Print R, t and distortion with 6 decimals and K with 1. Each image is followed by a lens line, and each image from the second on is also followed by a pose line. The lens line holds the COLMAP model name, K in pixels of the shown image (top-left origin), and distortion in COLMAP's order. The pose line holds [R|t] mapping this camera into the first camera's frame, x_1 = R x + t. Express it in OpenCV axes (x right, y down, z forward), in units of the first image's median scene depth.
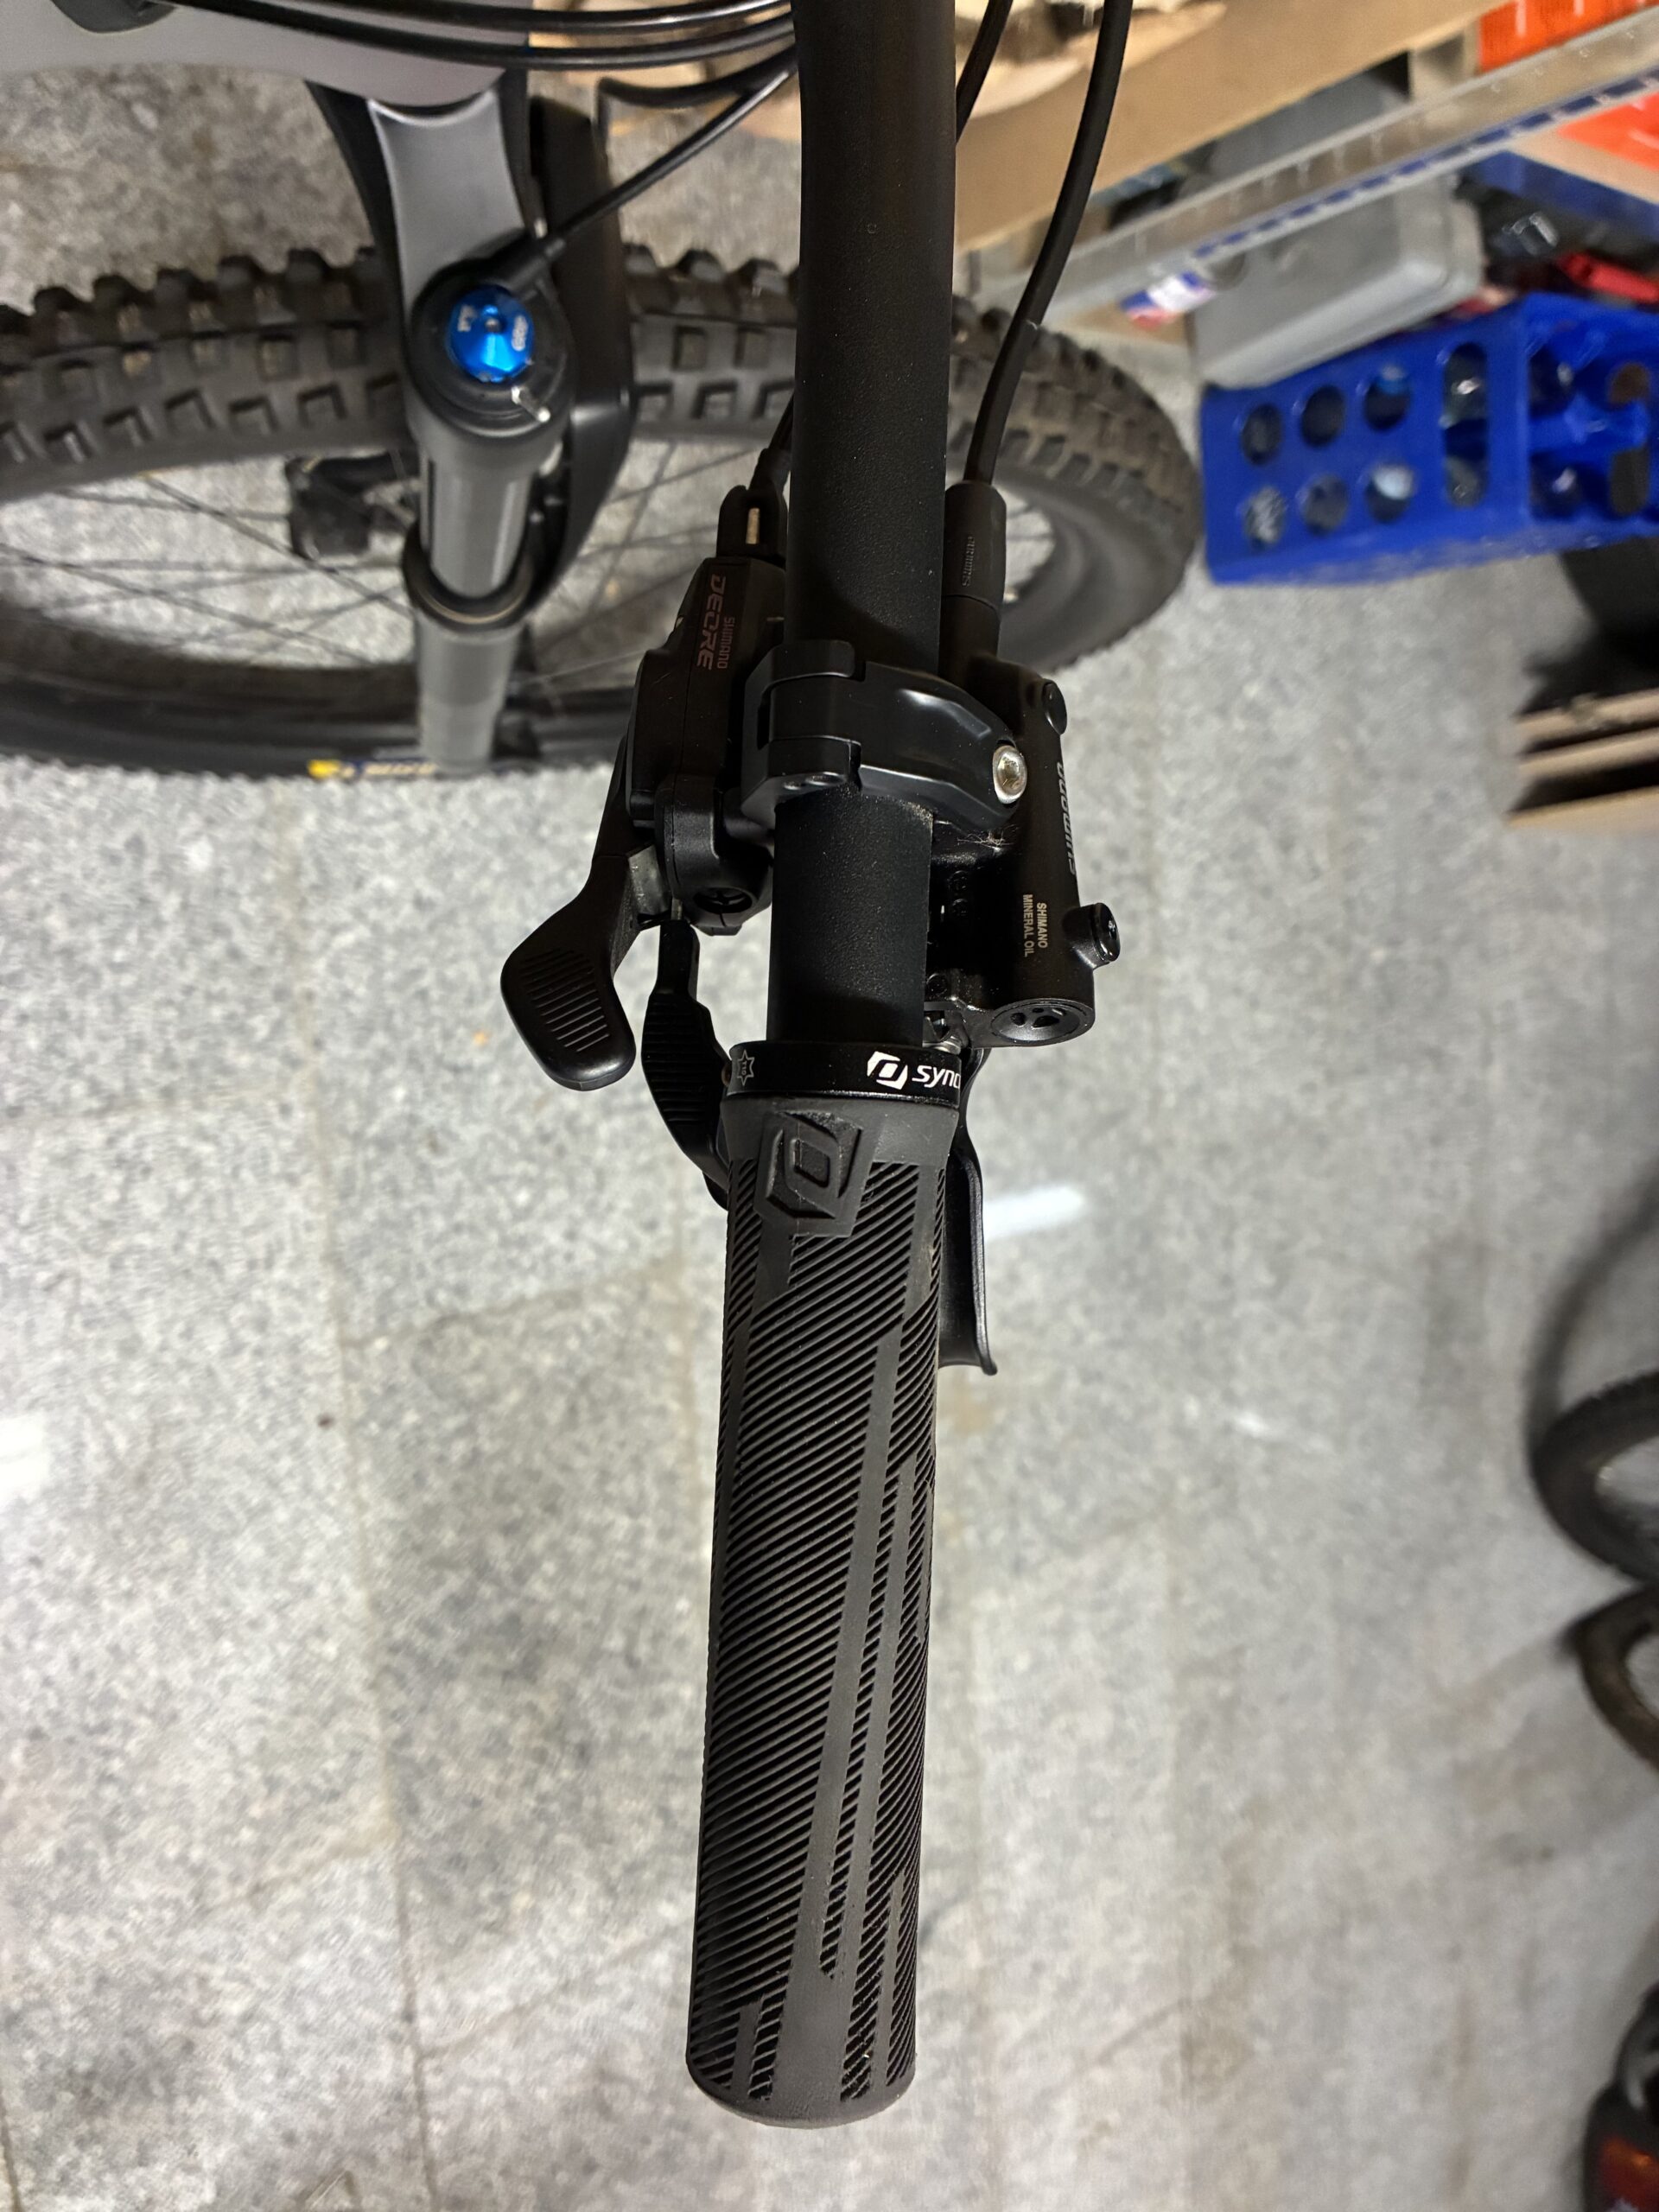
lens RADIAL K [[1624.6, 0, 829.5], [0, 1624.6, 1106.0], [0, 0, 1]] dist [0.053125, -0.085492]
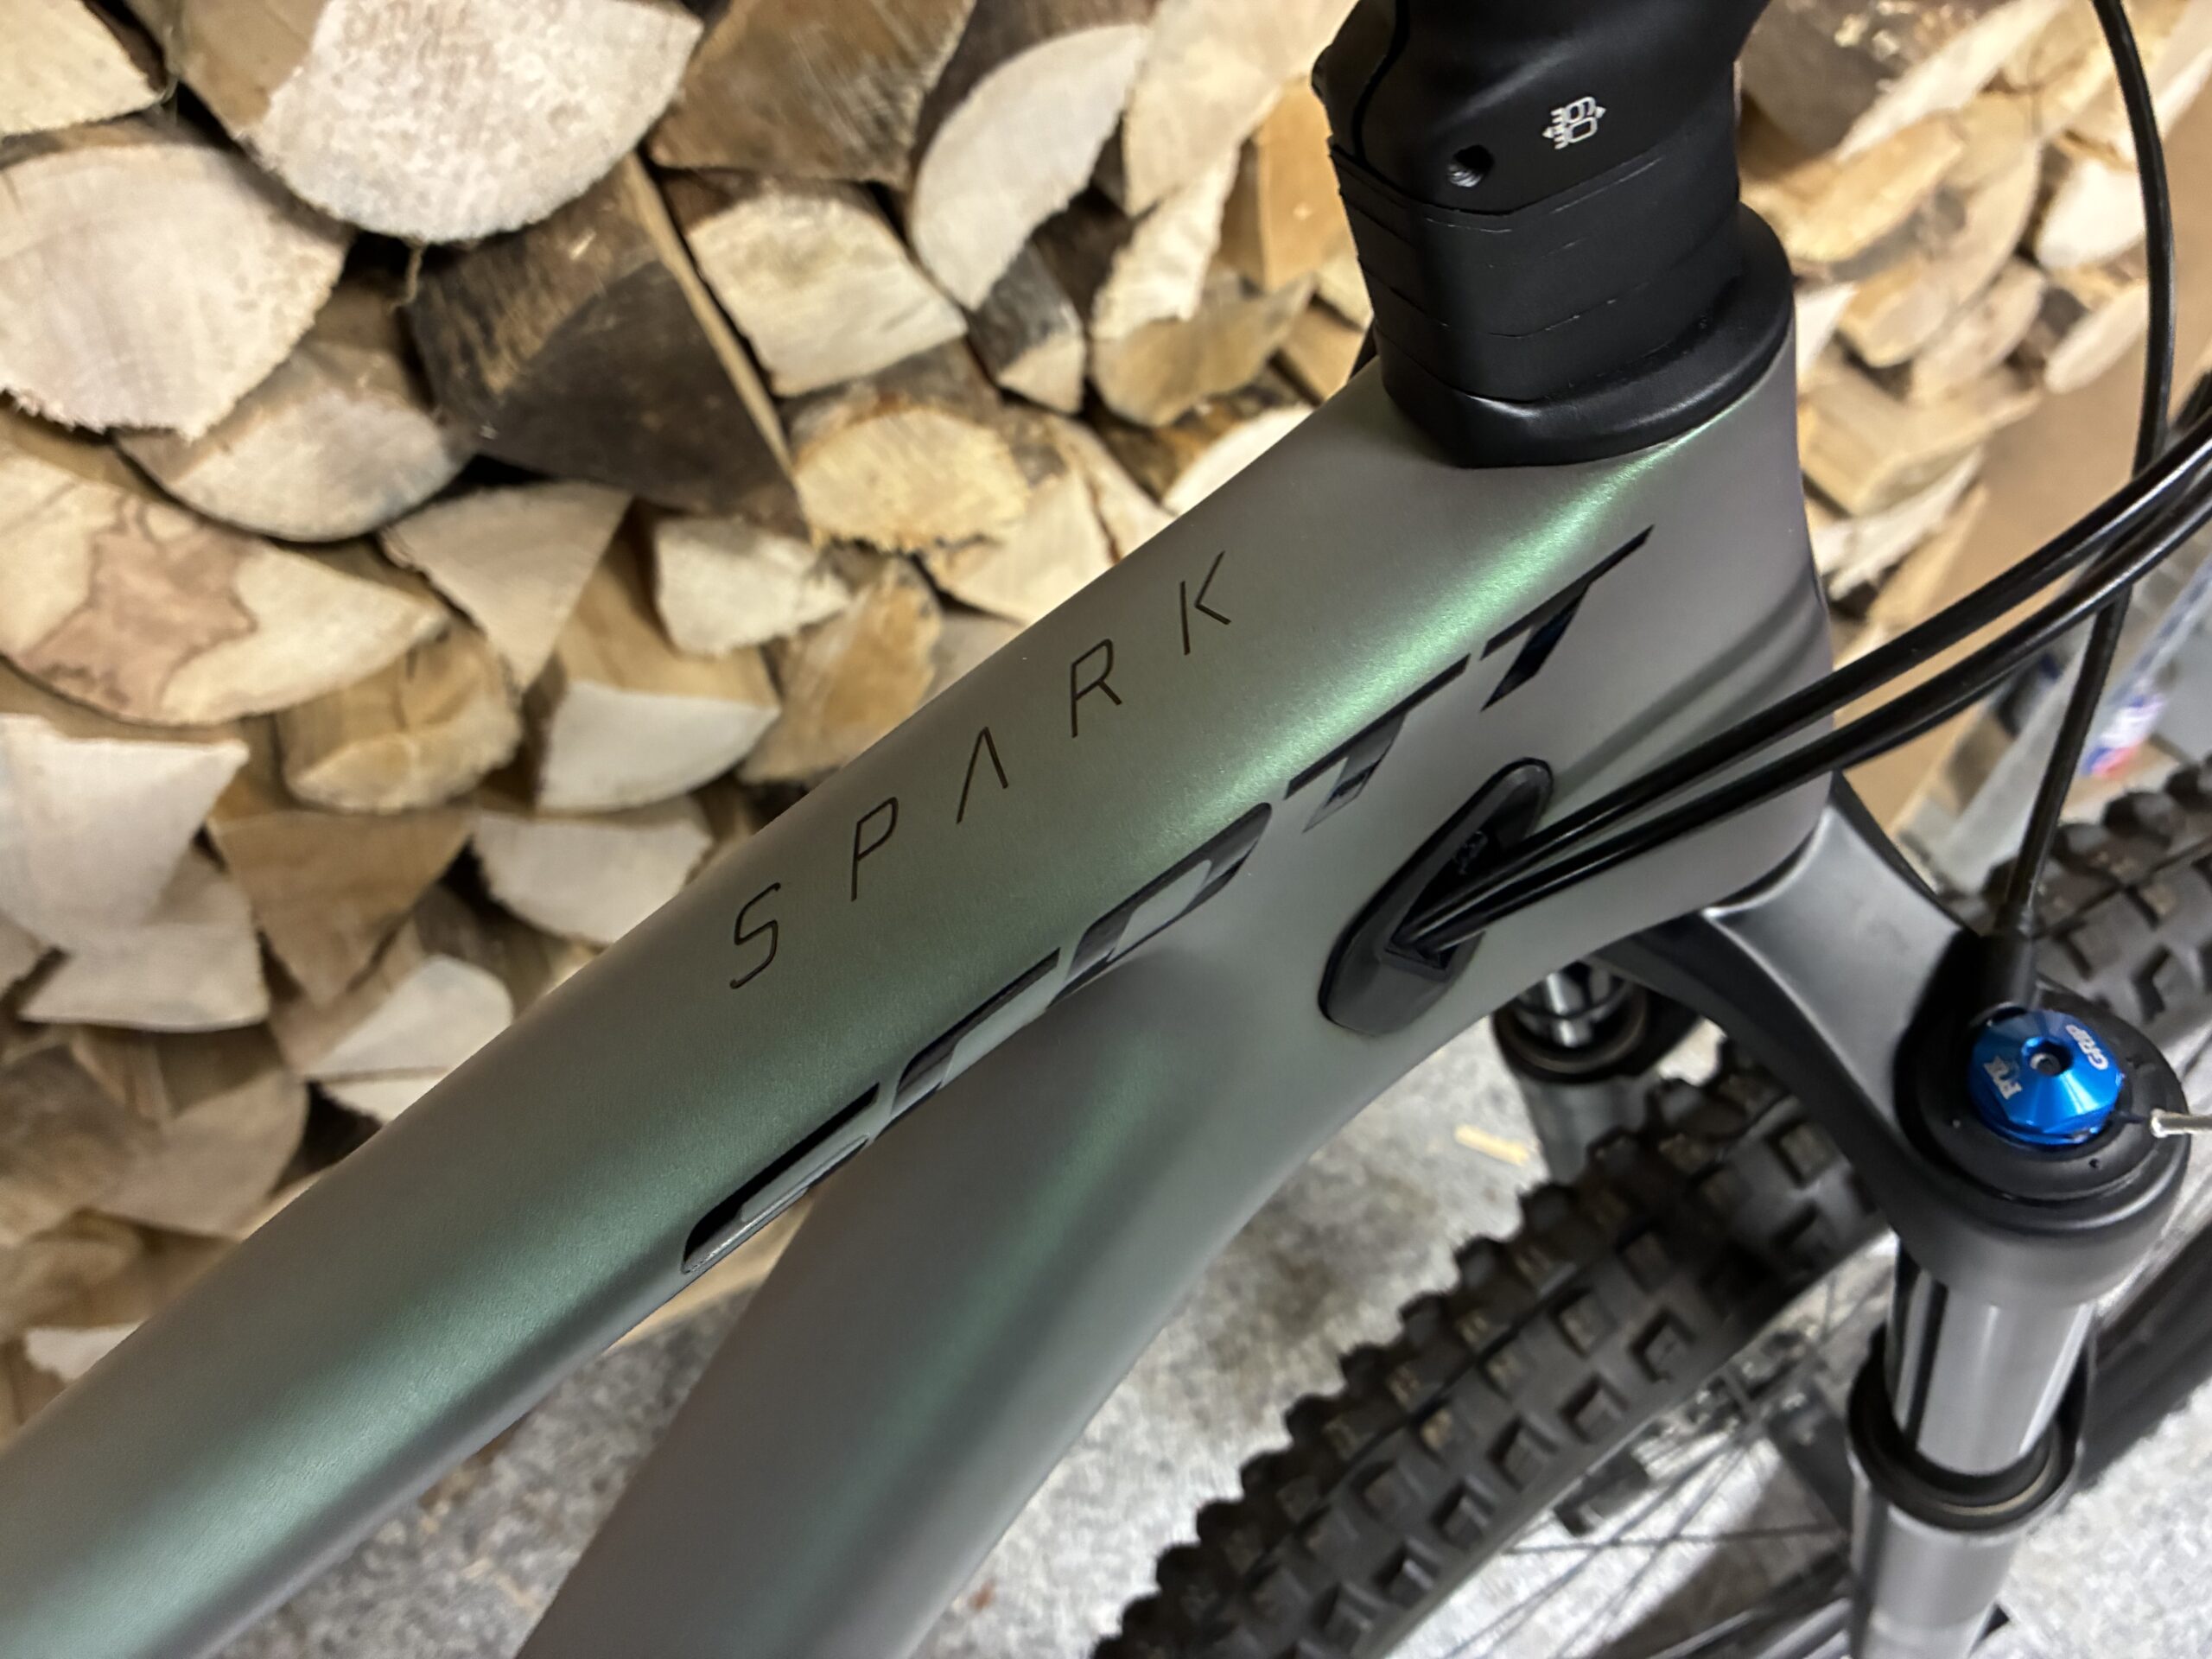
lens RADIAL K [[1624.6, 0, 1106.0], [0, 1624.6, 829.5], [0, 0, 1]] dist [0.053125, -0.085492]
pose [[0.771915, -0.608775, -0.183139, -0.227891], [0.357139, 0.653587, -0.667290, -0.176825], [0.525926, 0.449685, 0.721931, 0.228600]]
